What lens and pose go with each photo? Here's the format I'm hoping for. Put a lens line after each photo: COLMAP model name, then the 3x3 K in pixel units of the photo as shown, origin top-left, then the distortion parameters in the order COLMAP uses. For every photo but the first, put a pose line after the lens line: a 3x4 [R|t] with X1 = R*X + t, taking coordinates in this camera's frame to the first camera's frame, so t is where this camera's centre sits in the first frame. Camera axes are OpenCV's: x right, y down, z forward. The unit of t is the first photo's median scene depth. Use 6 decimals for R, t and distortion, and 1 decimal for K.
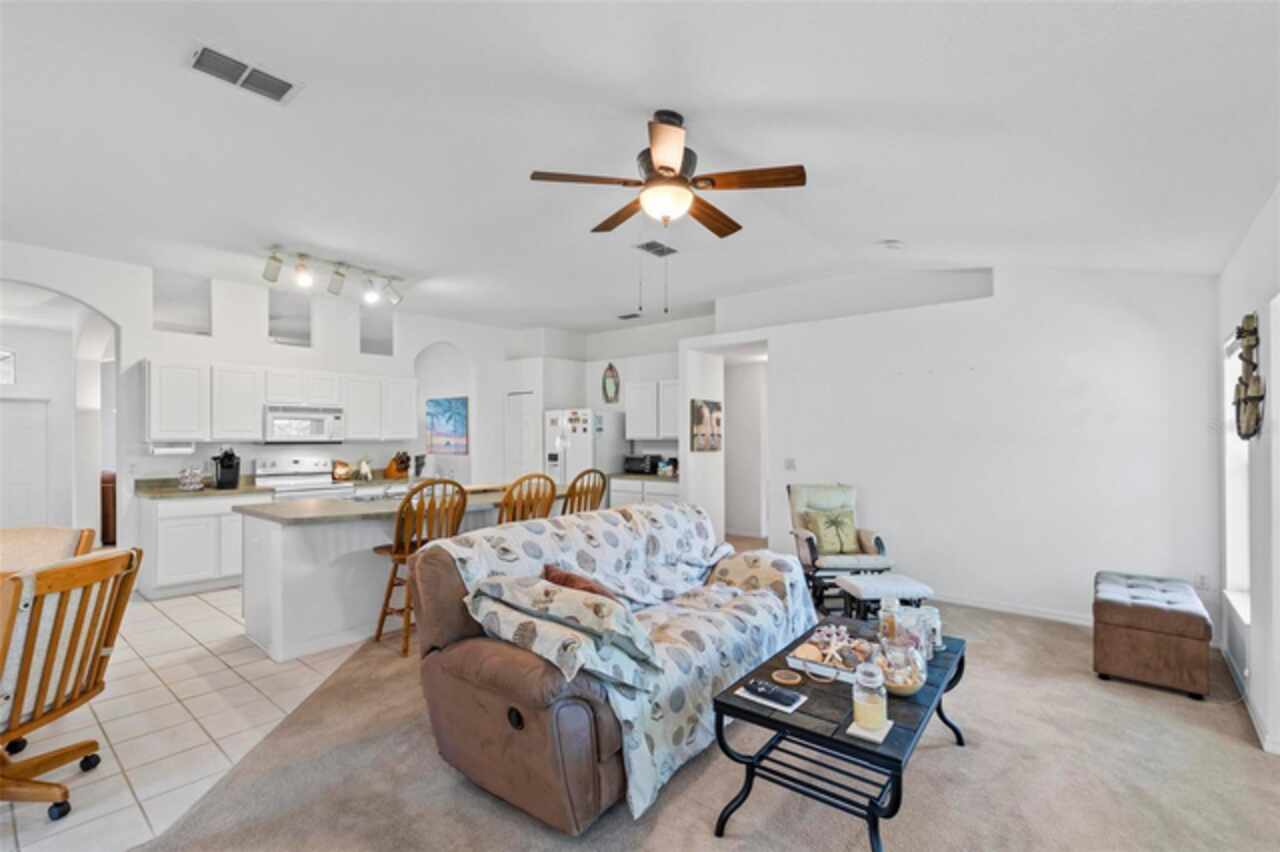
lens RADIAL K [[575.8, 0, 628.1], [0, 575.8, 435.3], [0, 0, 1]] dist [0.005500, 0.000100]
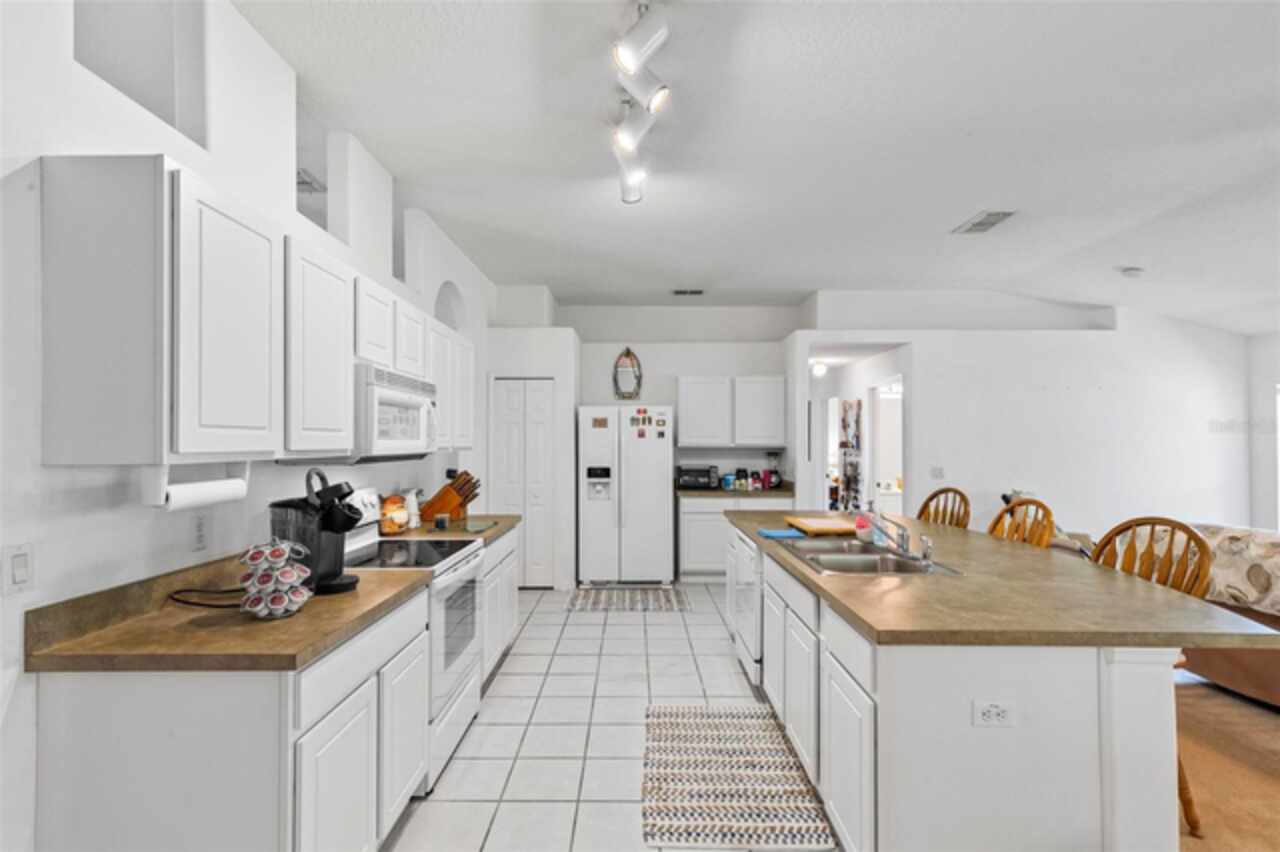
lens RADIAL K [[575.8, 0, 628.1], [0, 575.8, 435.3], [0, 0, 1]] dist [0.005500, 0.000100]
pose [[0.769107, 0.010526, 0.639033, -0.616903], [-0.006321, 0.999941, -0.008863, -0.001308], [-0.639089, 0.002777, 0.769128, 0.477490]]
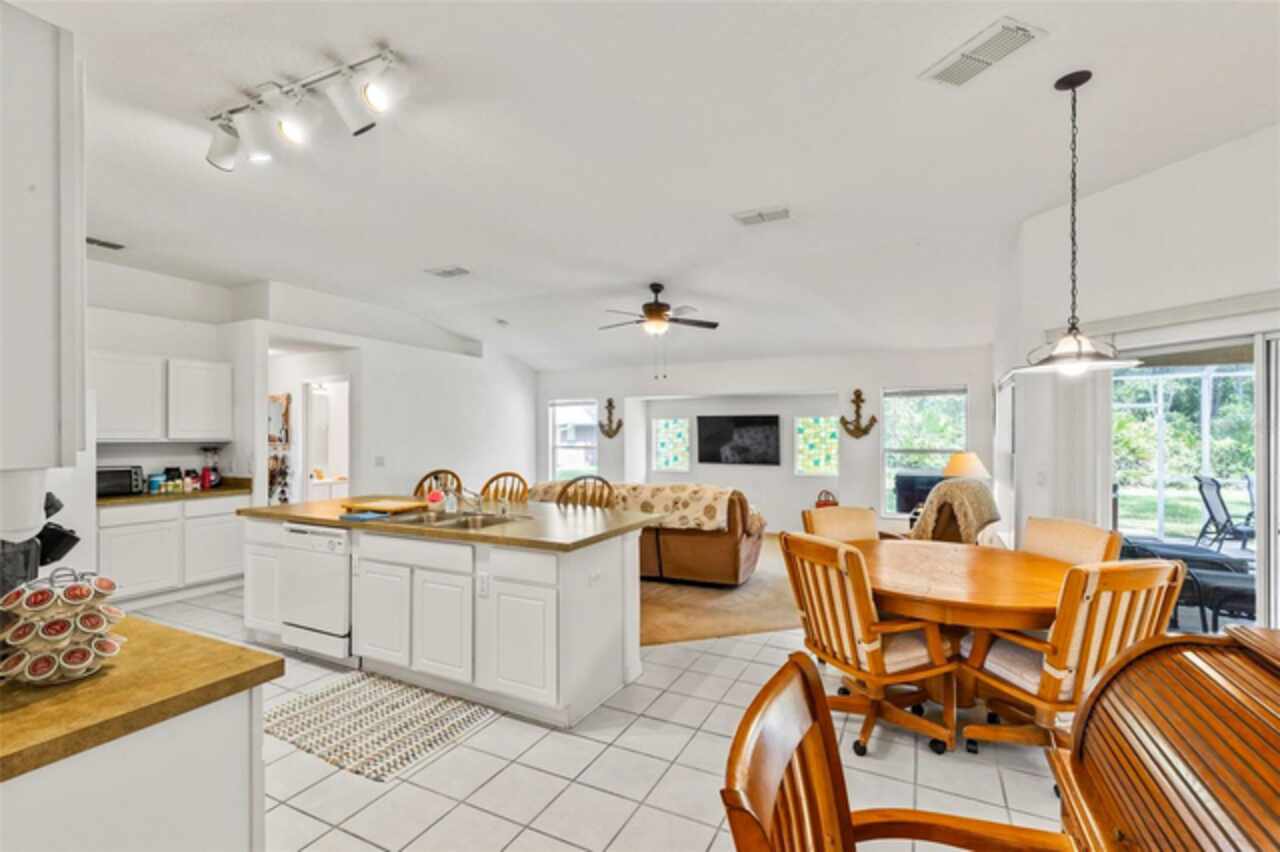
lens RADIAL K [[575.8, 0, 628.1], [0, 575.8, 435.3], [0, 0, 1]] dist [0.005500, 0.000100]
pose [[-0.221499, 0.003003, 0.975156, -0.783084], [-0.001438, 0.999993, -0.003406, 0.000795], [-0.975160, -0.002157, -0.221493, 0.633078]]
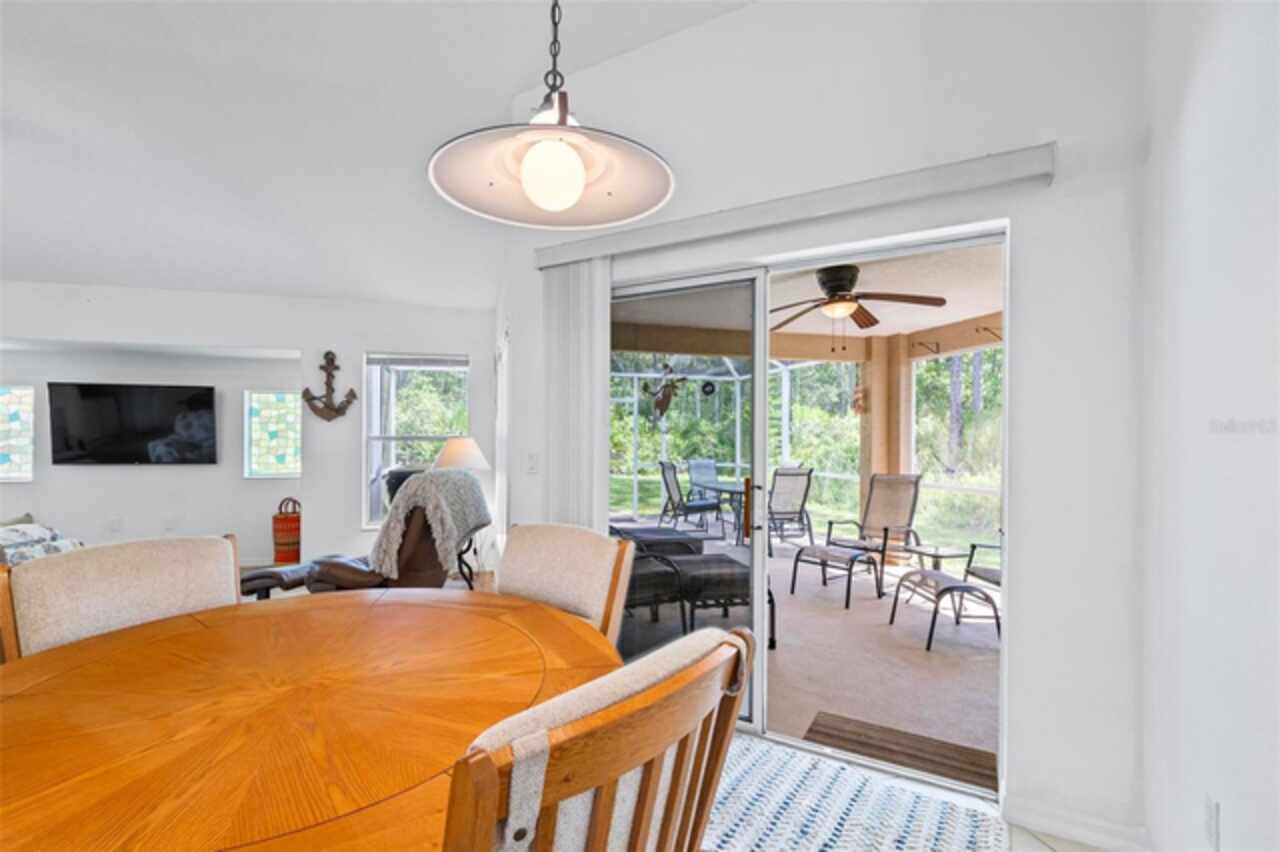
lens RADIAL K [[575.8, 0, 628.1], [0, 575.8, 435.3], [0, 0, 1]] dist [0.005500, 0.000100]
pose [[-0.823819, 0.003619, 0.566841, -0.594035], [-0.000320, 0.999976, -0.006850, 0.024606], [-0.566852, -0.005825, -0.823799, 0.394452]]
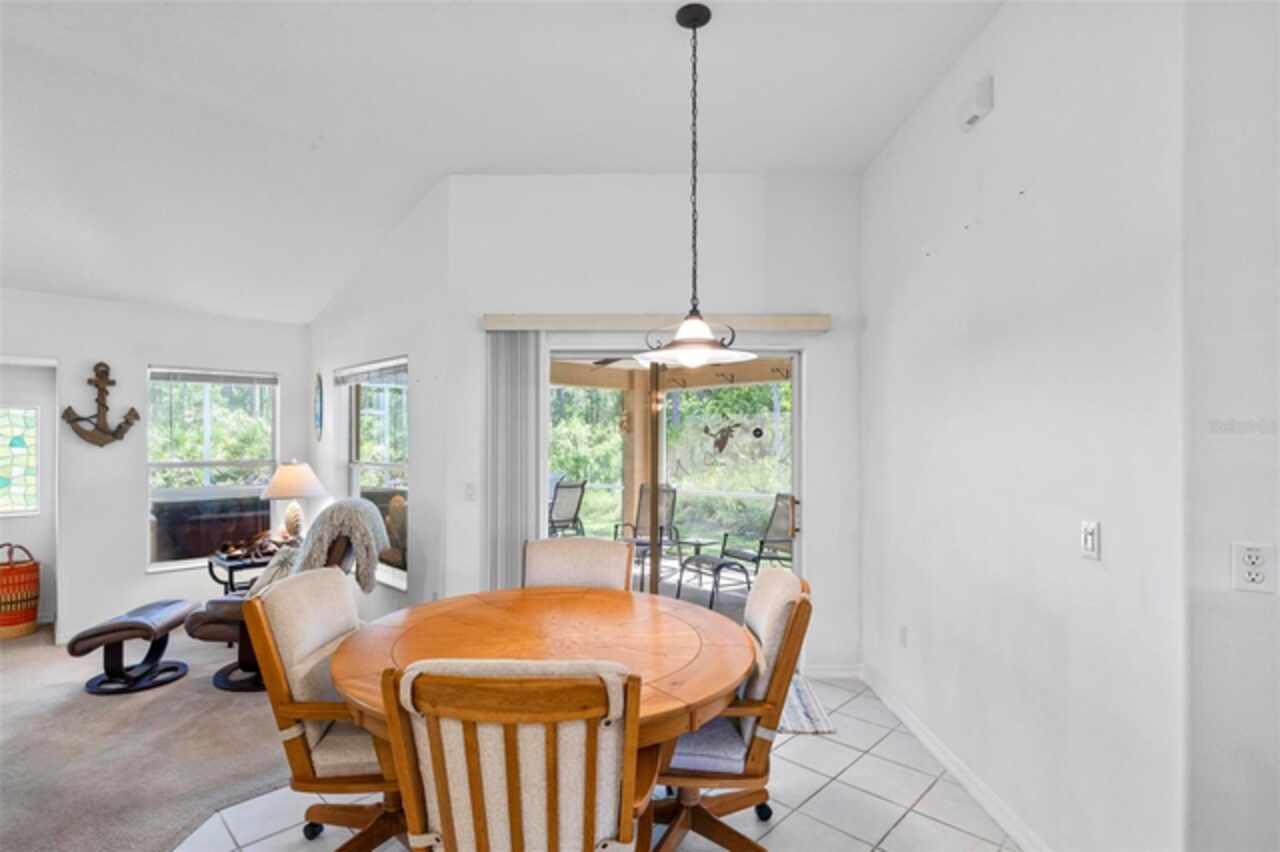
lens RADIAL K [[618.4, 0, 633.9], [0, 618.4, 443.2], [0, 0, 1]] dist [-0.001836, -0.000471]
pose [[-0.997192, 0.004956, 0.074729, -0.480870], [0.004930, 0.999988, -0.000527, 0.002115], [-0.074731, -0.000157, -0.997204, 0.607214]]
